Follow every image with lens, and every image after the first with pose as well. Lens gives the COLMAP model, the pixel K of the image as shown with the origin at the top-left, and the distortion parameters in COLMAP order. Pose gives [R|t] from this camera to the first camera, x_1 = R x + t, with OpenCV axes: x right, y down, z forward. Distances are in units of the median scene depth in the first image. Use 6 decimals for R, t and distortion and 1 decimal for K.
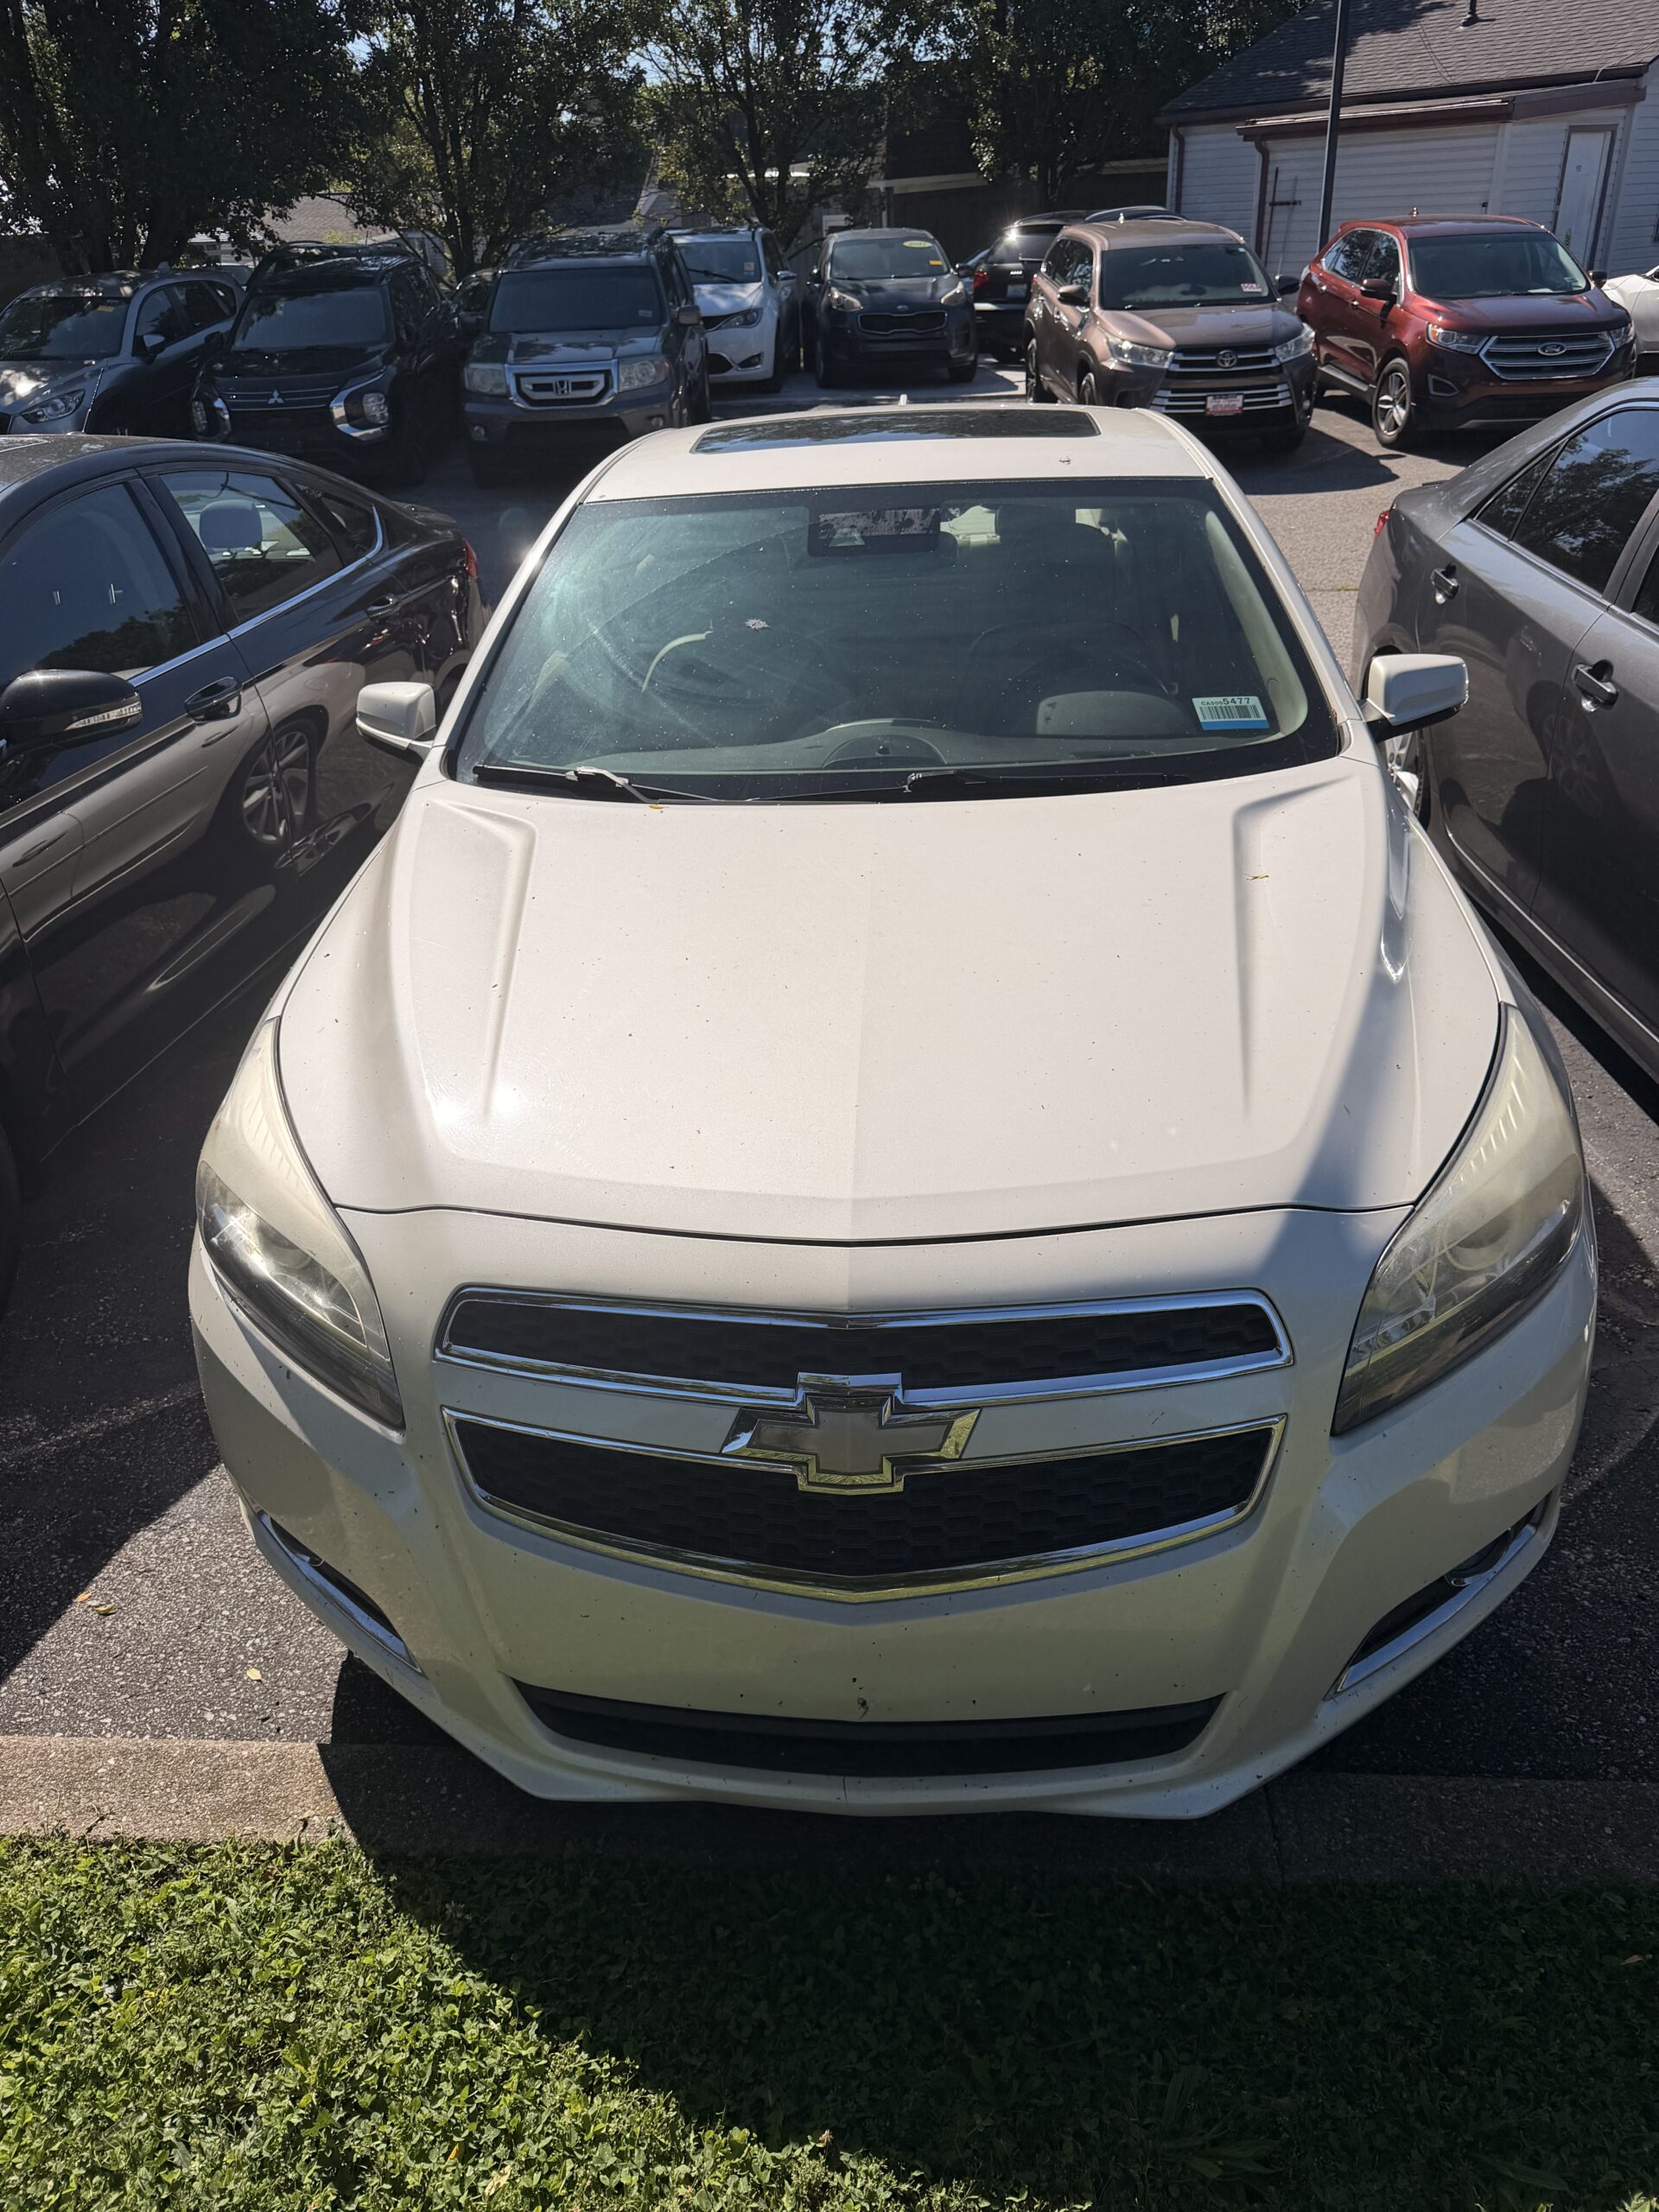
lens RADIAL K [[1547.6, 0, 812.3], [0, 1547.6, 1110.3], [0, 0, 1]] dist [0.003008, -0.009681]
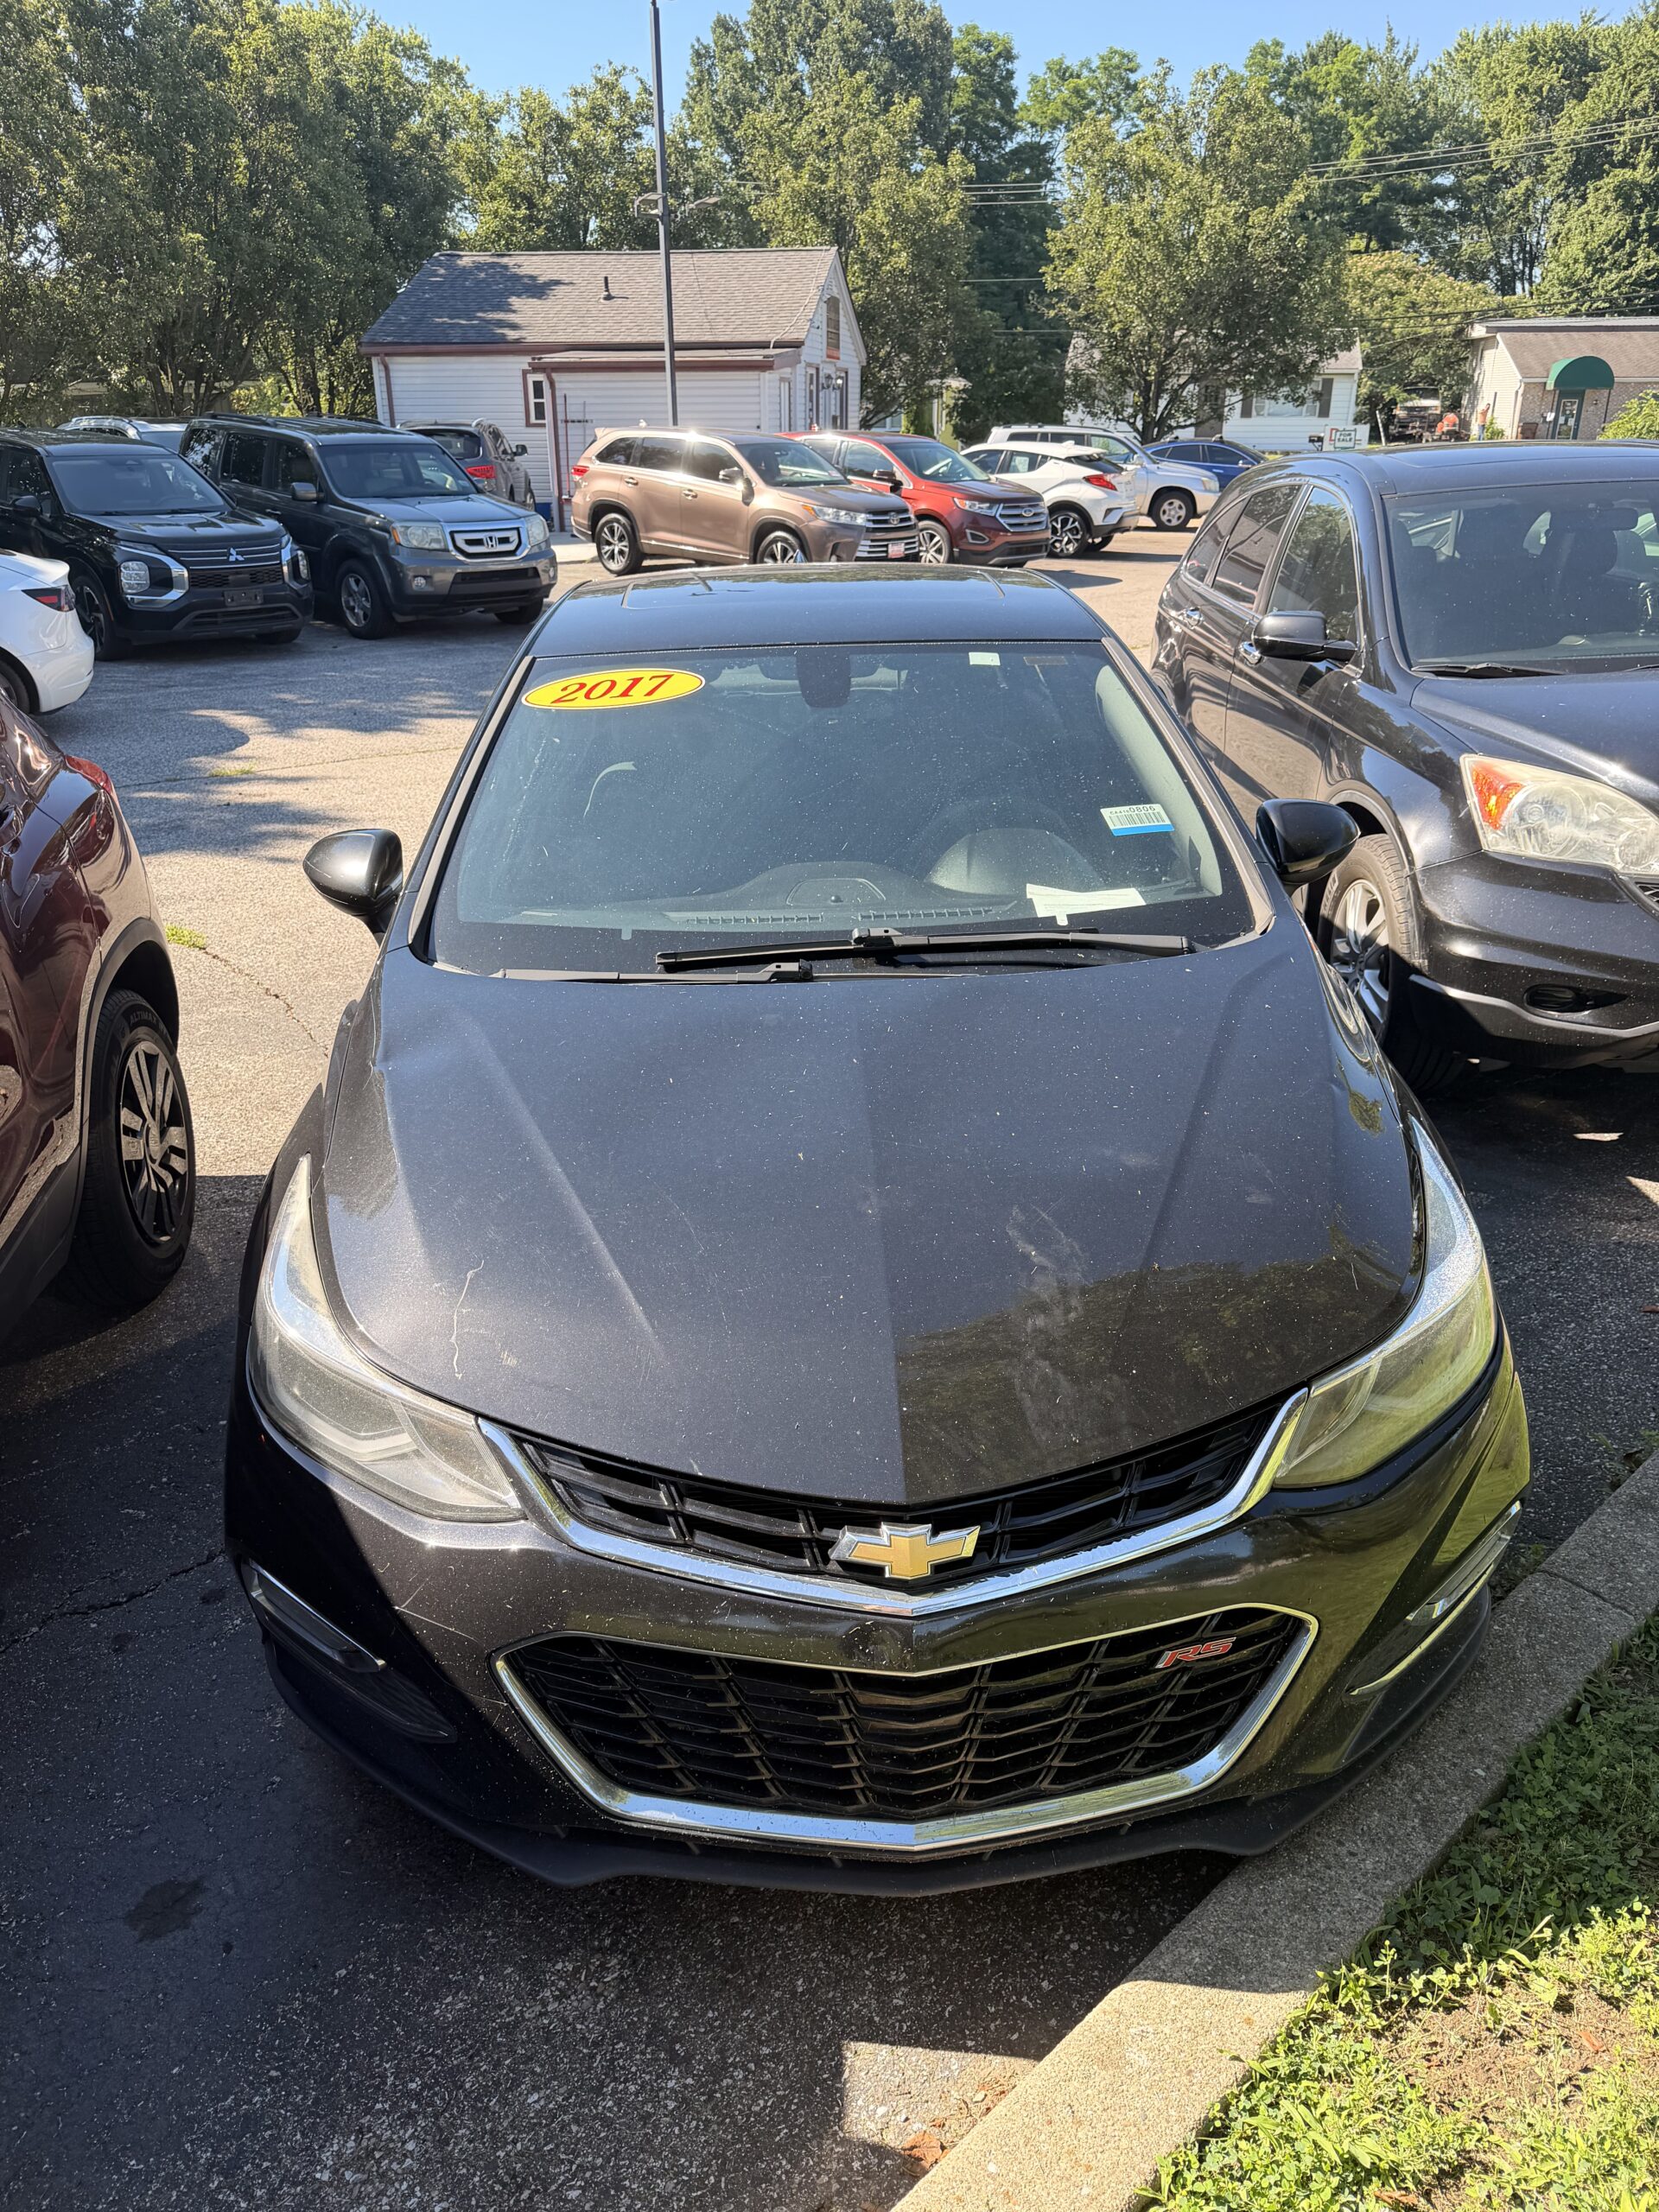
lens RADIAL K [[1547.6, 0, 810.8], [0, 1547.6, 1112.7], [0, 0, 1]] dist [0.003008, -0.009681]
pose [[0.679934, -0.259601, 0.685782, -0.639253], [0.343096, 0.939175, 0.015352, -0.018035], [-0.648055, 0.224851, 0.727645, 0.104784]]
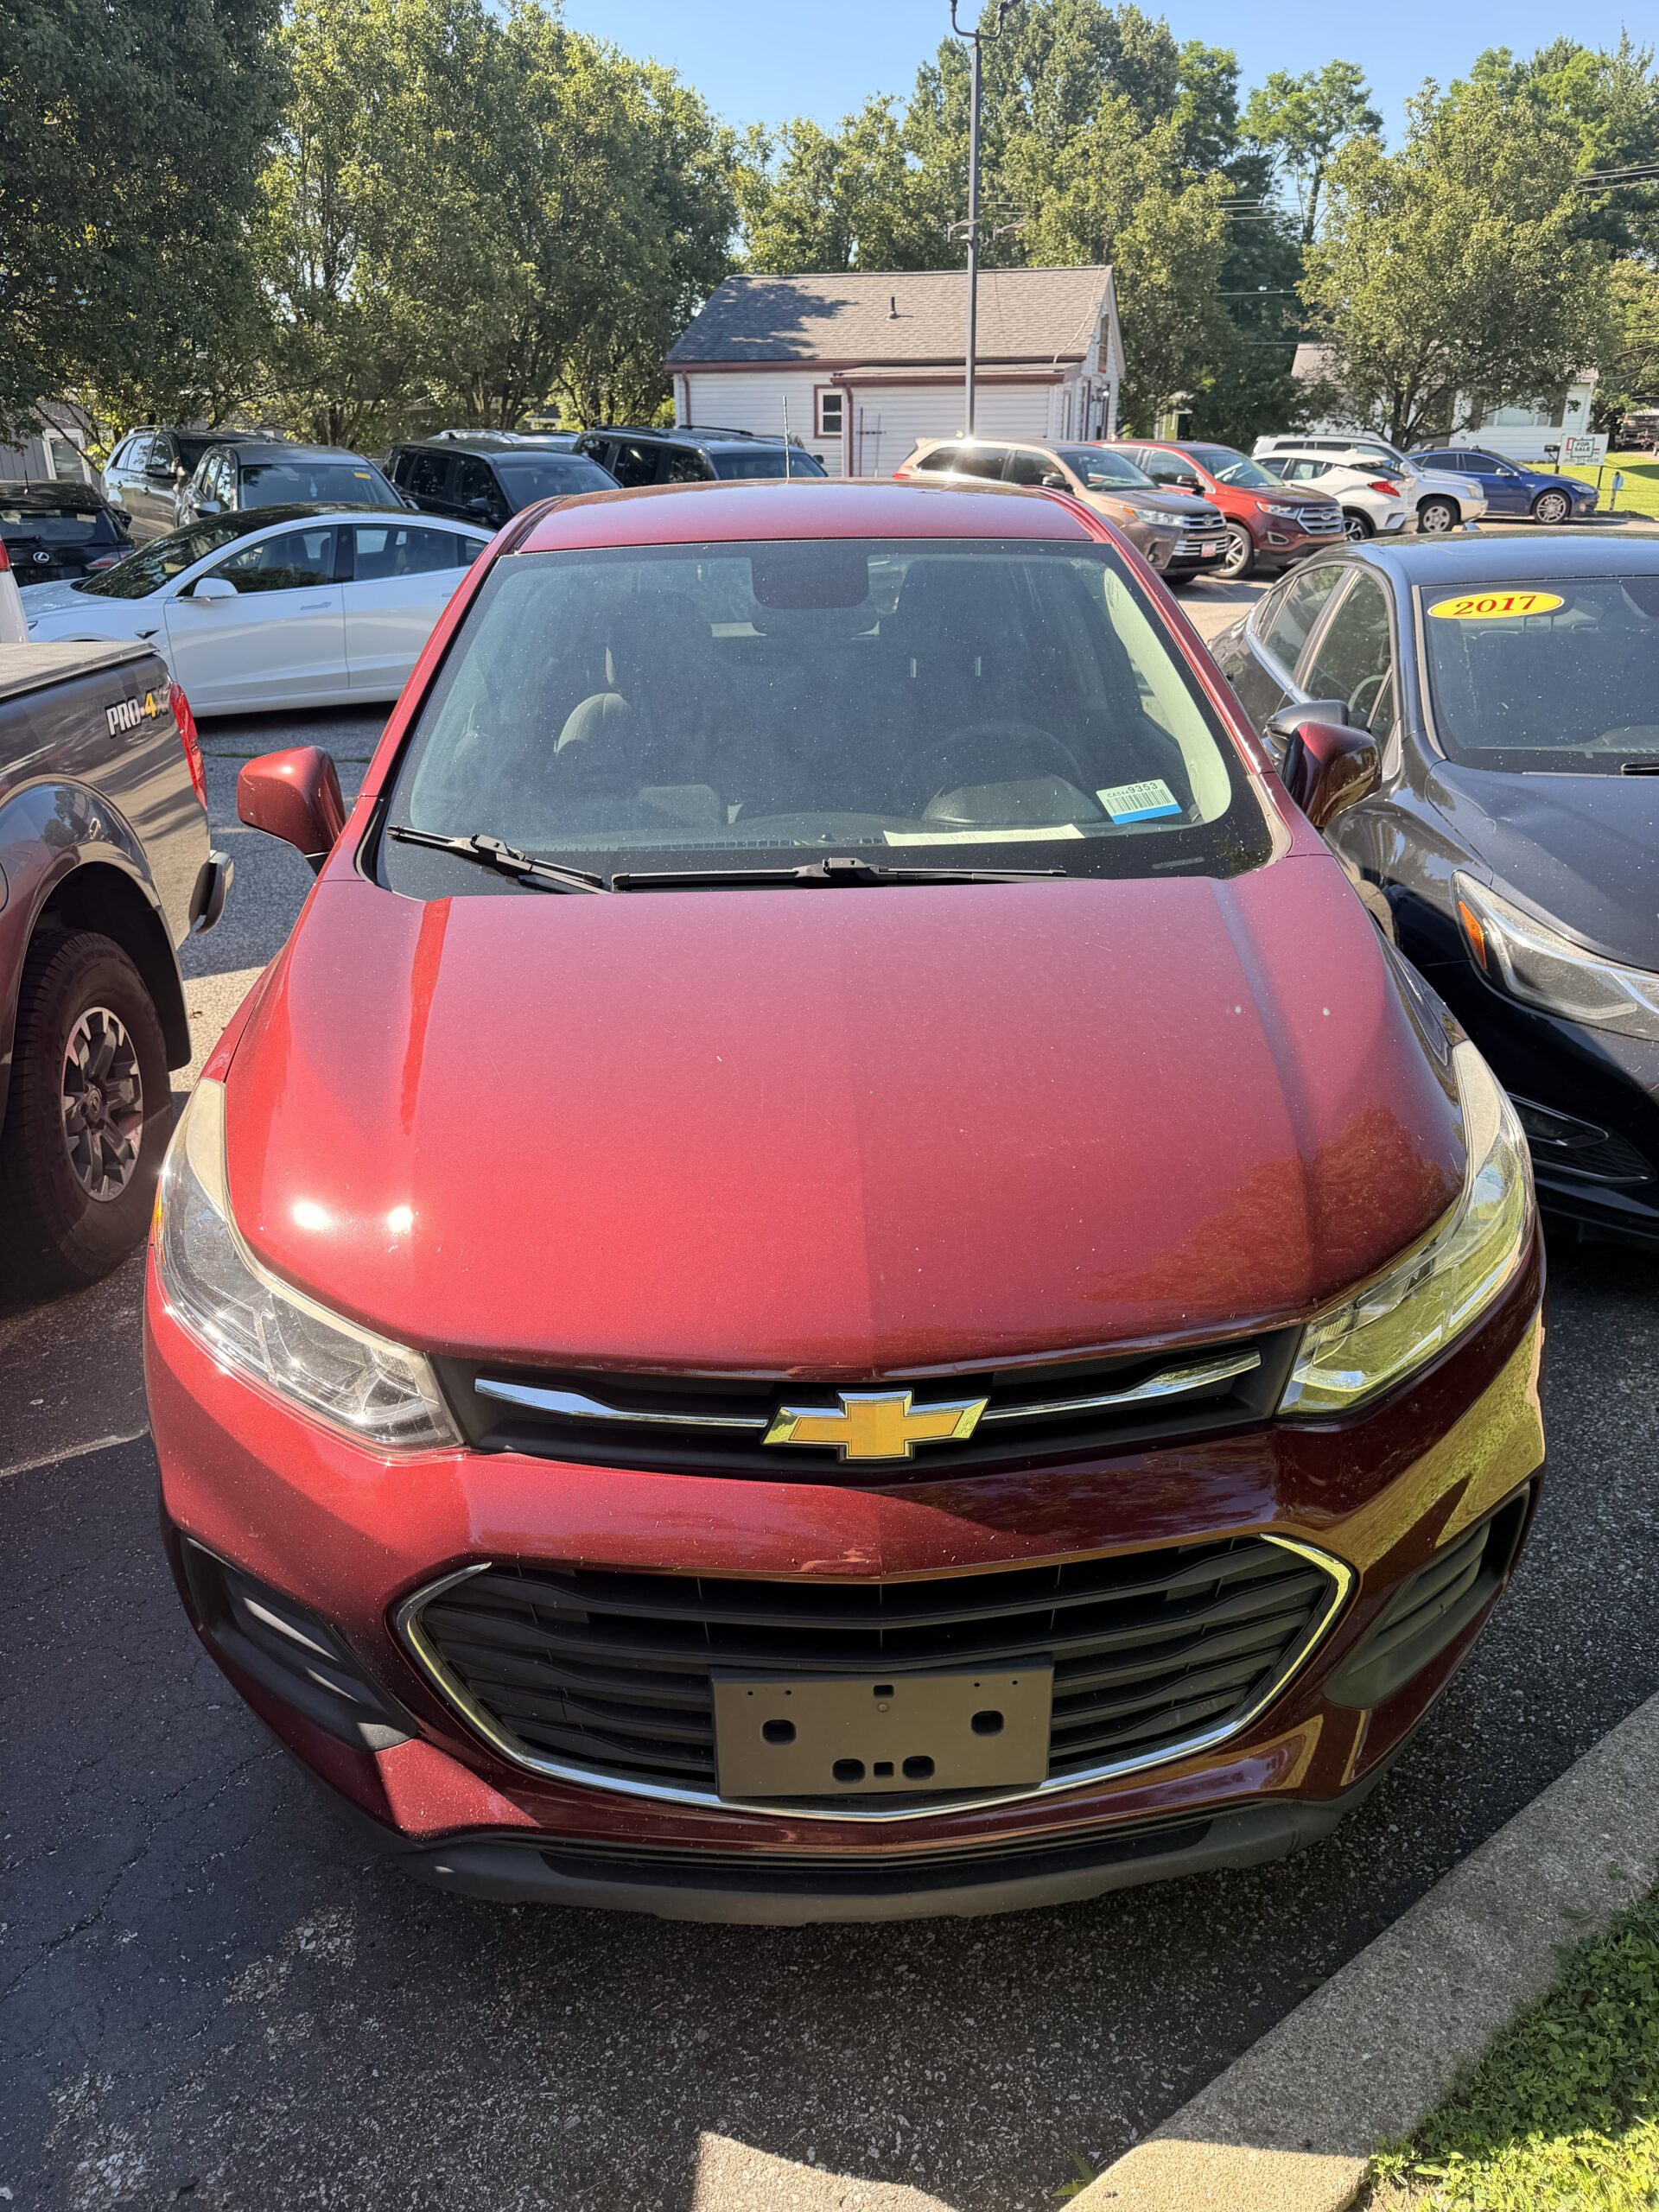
lens RADIAL K [[1547.6, 0, 817.3], [0, 1547.6, 1104.2], [0, 0, 1]] dist [0.003008, -0.009681]
pose [[0.749583, -0.226062, 0.622110, -0.775466], [0.308254, 0.950952, -0.025861, -0.018104], [-0.585751, 0.211153, 0.782502, 0.119621]]
